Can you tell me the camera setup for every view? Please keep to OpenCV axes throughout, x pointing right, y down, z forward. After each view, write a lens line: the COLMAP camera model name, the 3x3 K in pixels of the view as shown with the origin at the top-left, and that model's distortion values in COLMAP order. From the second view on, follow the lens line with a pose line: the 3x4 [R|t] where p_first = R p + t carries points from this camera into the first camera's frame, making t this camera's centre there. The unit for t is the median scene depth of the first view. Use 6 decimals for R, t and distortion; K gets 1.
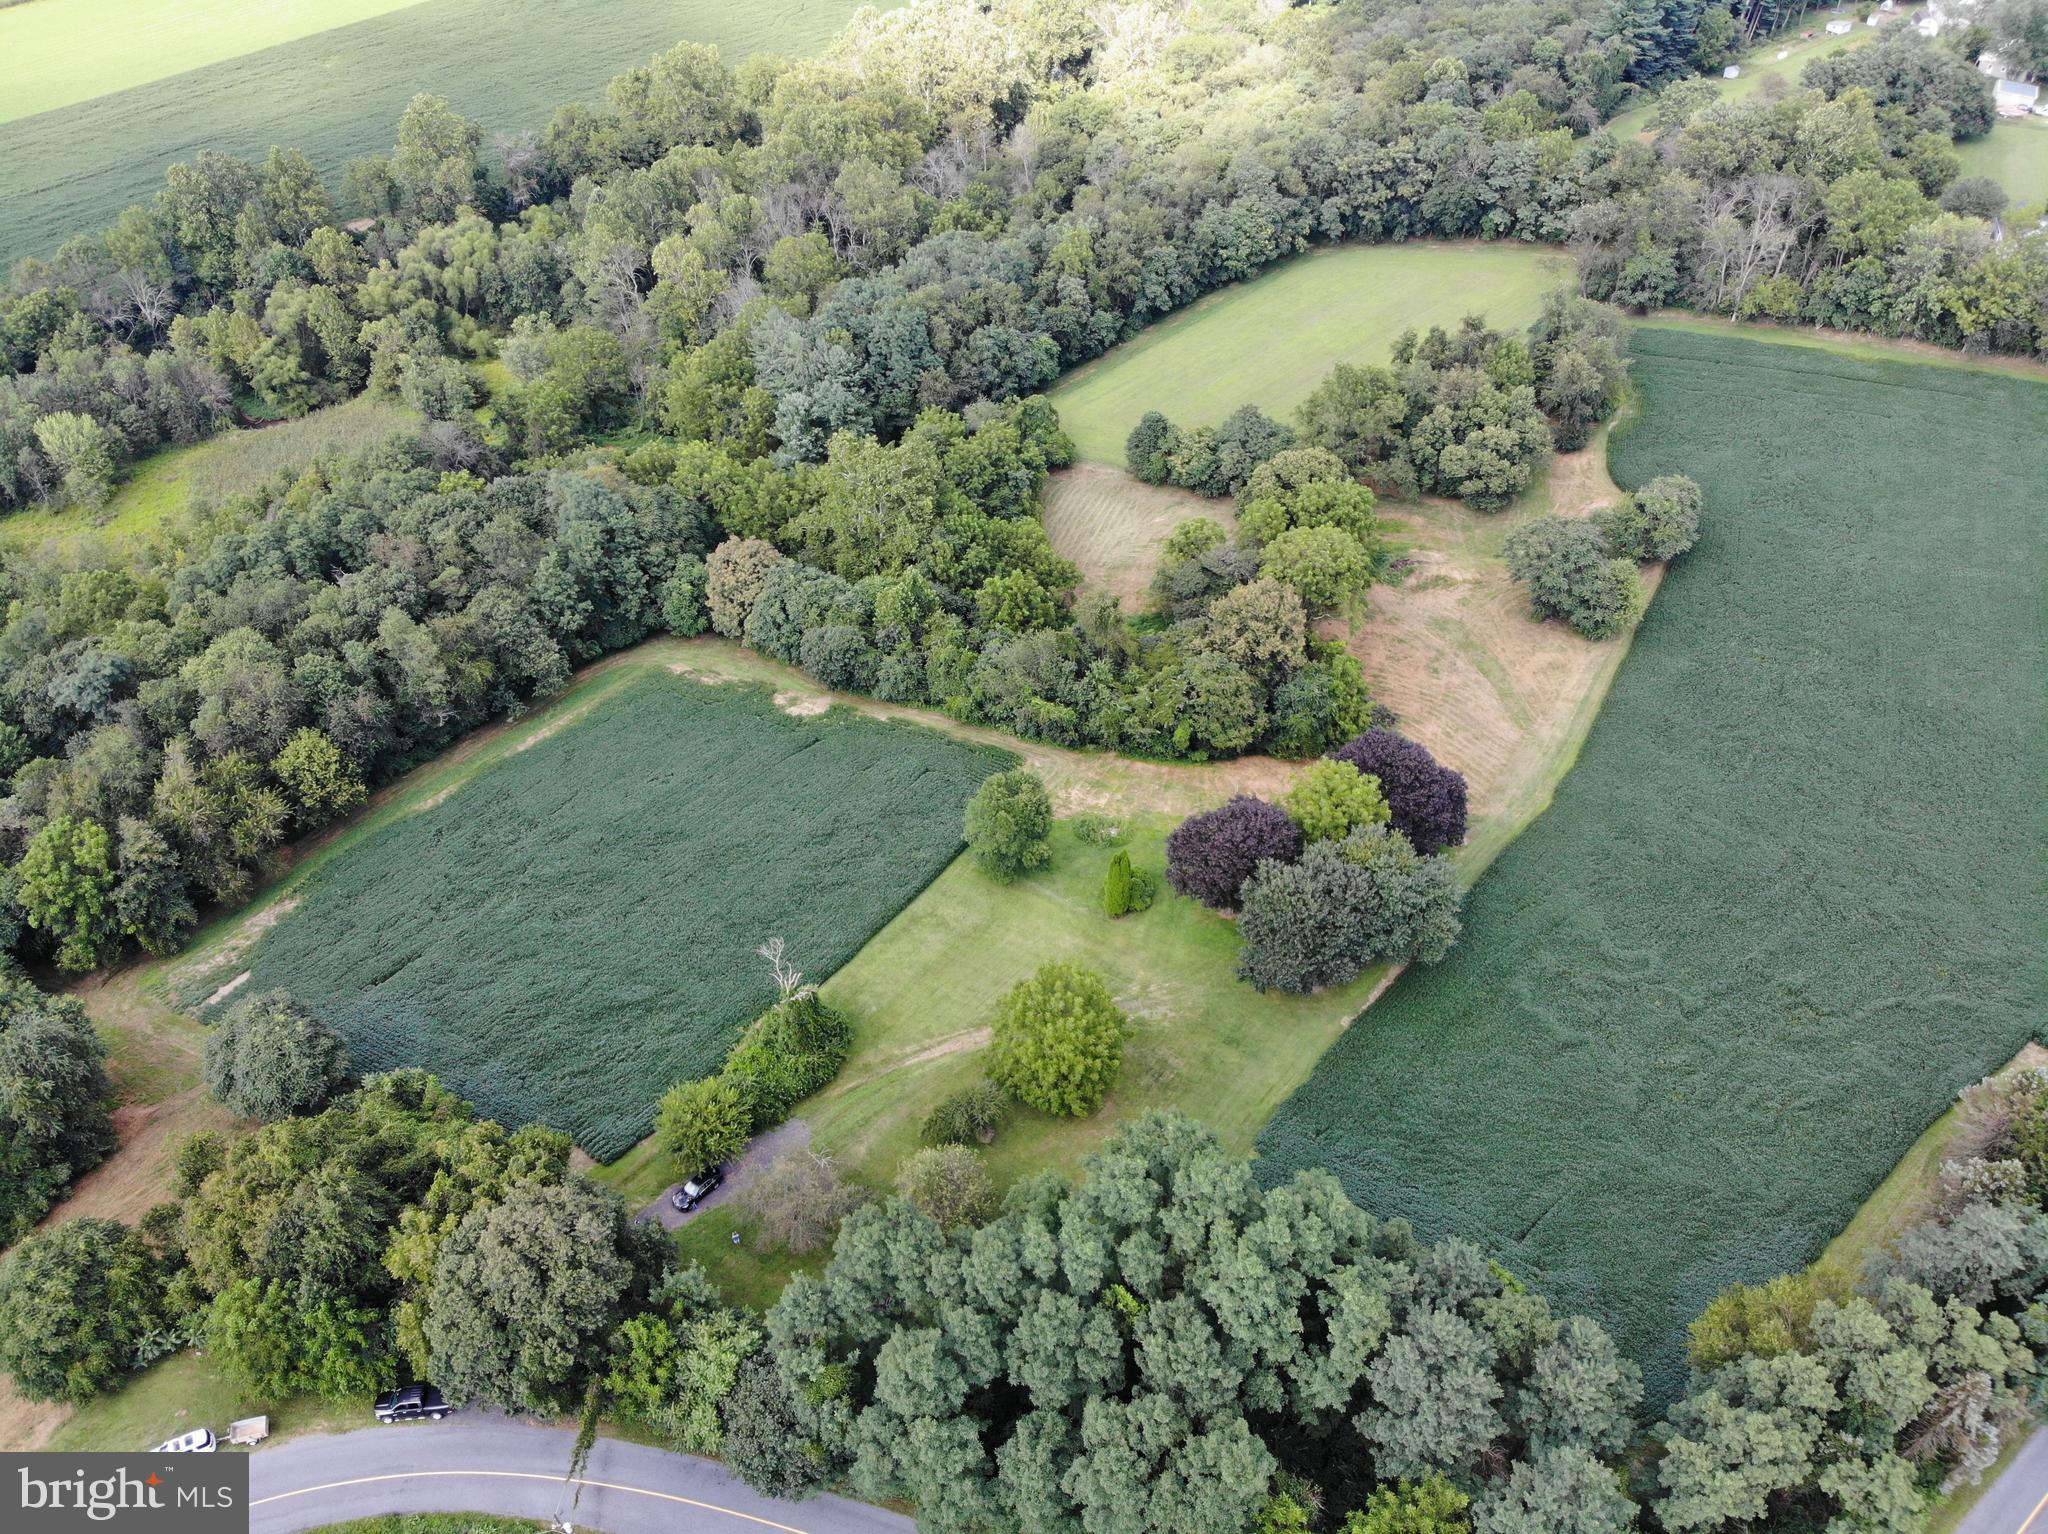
lens RADIAL K [[1433.4, 0, 1024.0], [0, 1433.4, 767.0], [0, 0, 1]] dist [0.053470, -0.134388]
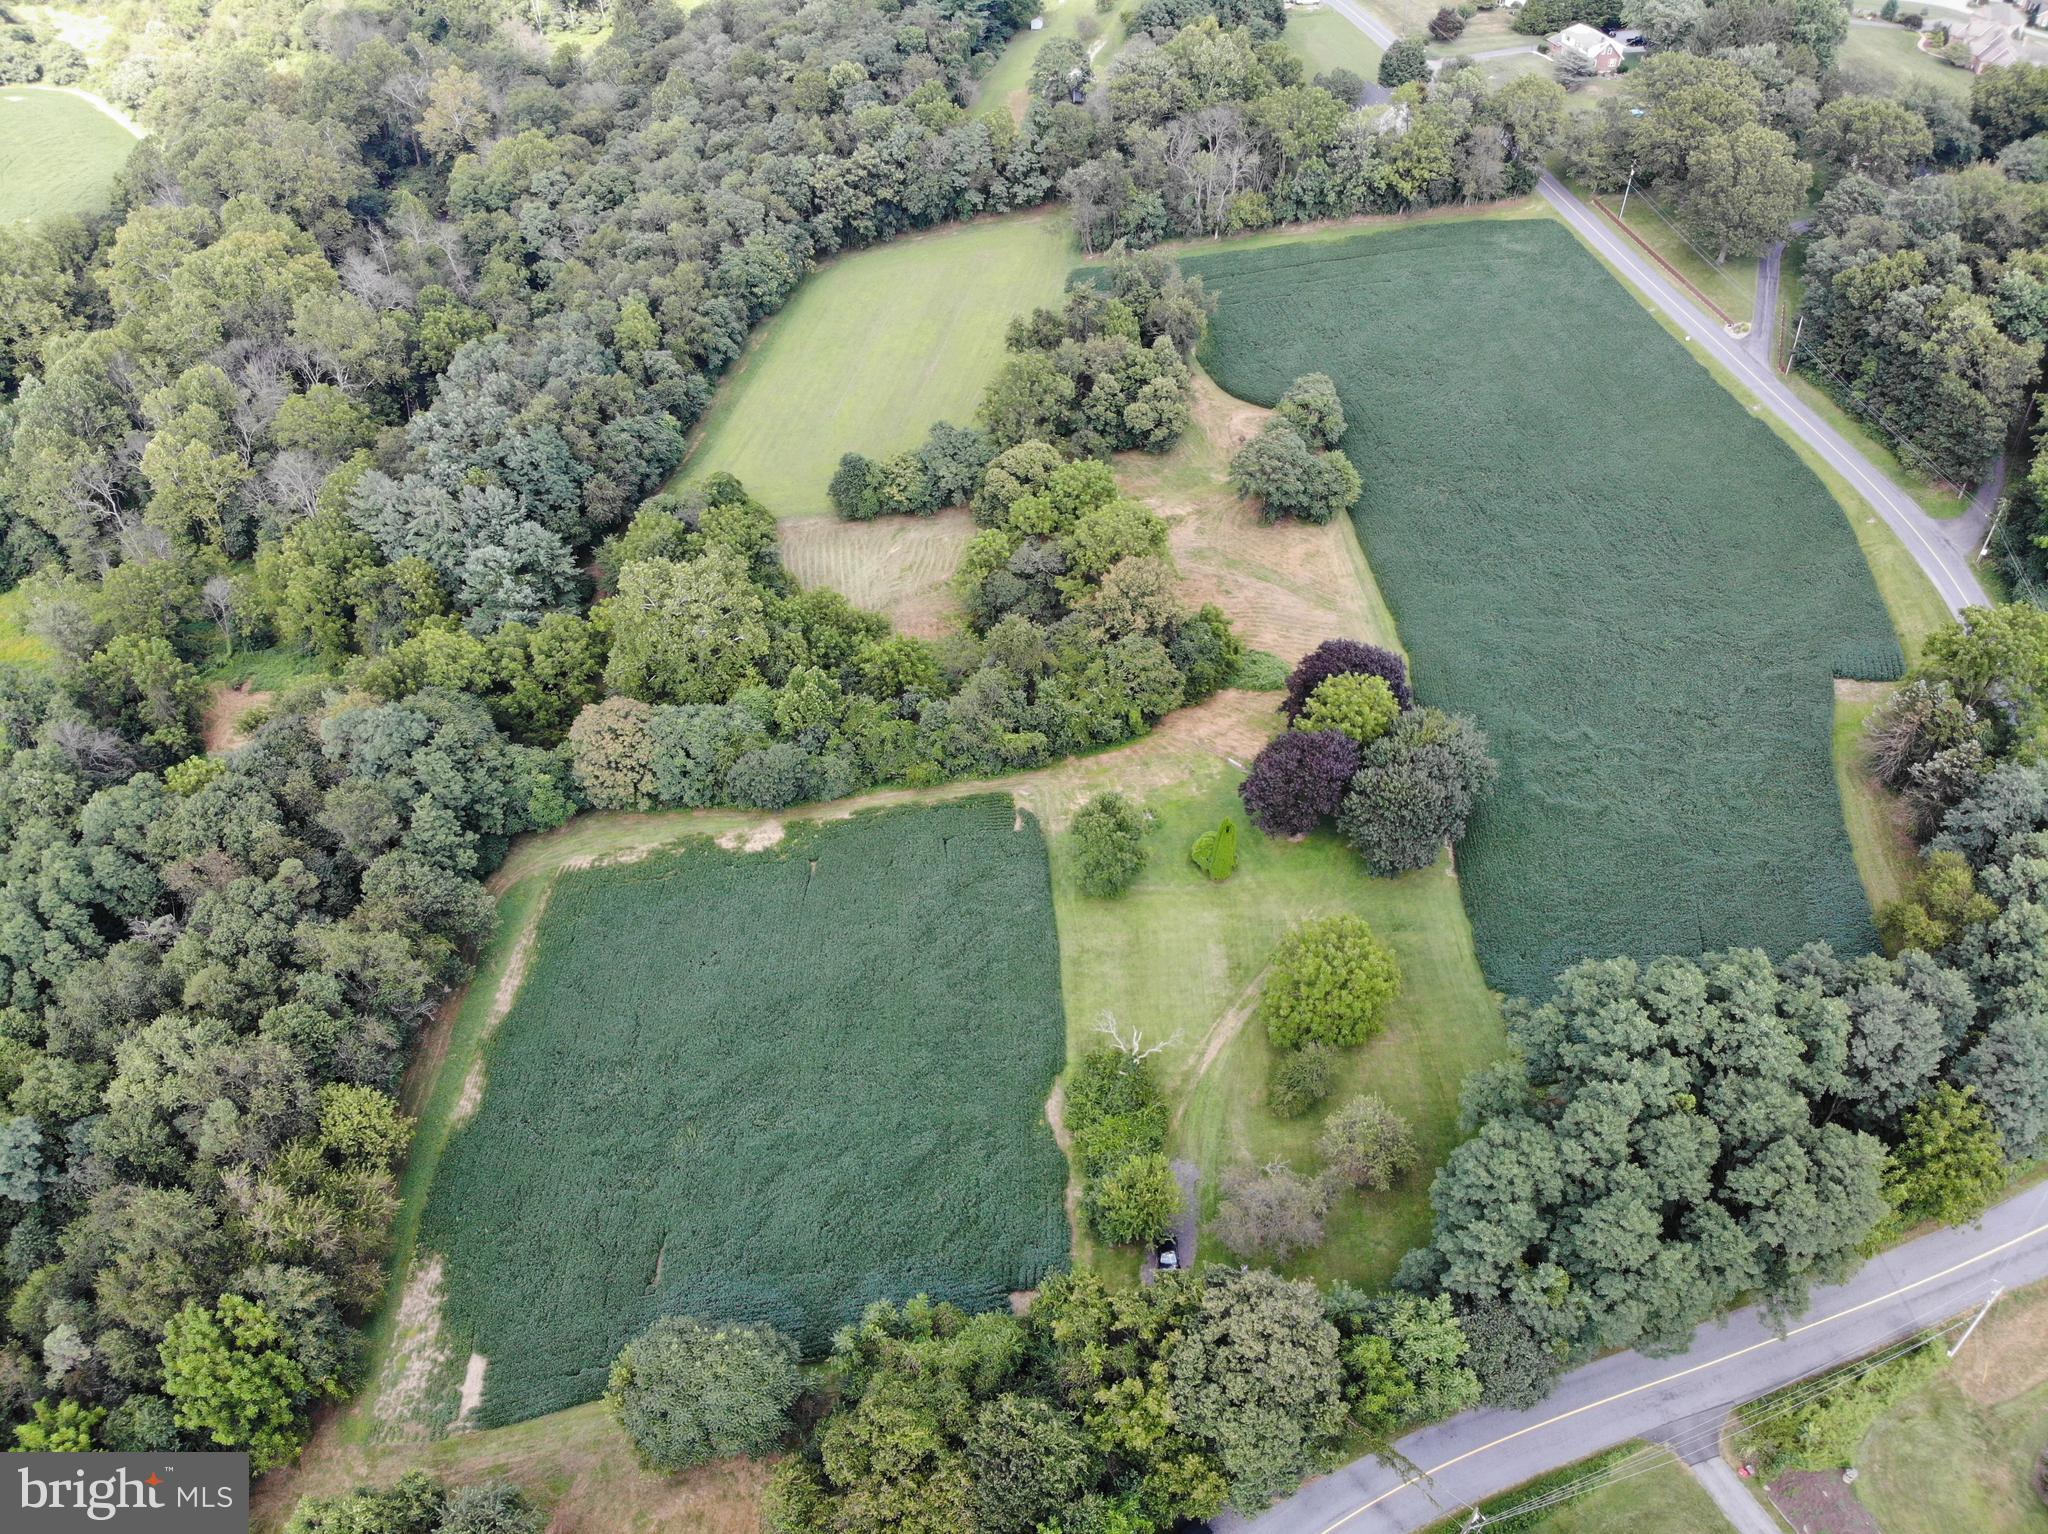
lens RADIAL K [[1433.4, 0, 1024.0], [0, 1433.4, 767.0], [0, 0, 1]] dist [0.053470, -0.134388]
pose [[0.825434, -0.381192, 0.416356, -0.350828], [0.377543, 0.921123, 0.094841, -0.099532], [-0.419667, 0.078907, 0.904242, 0.041170]]
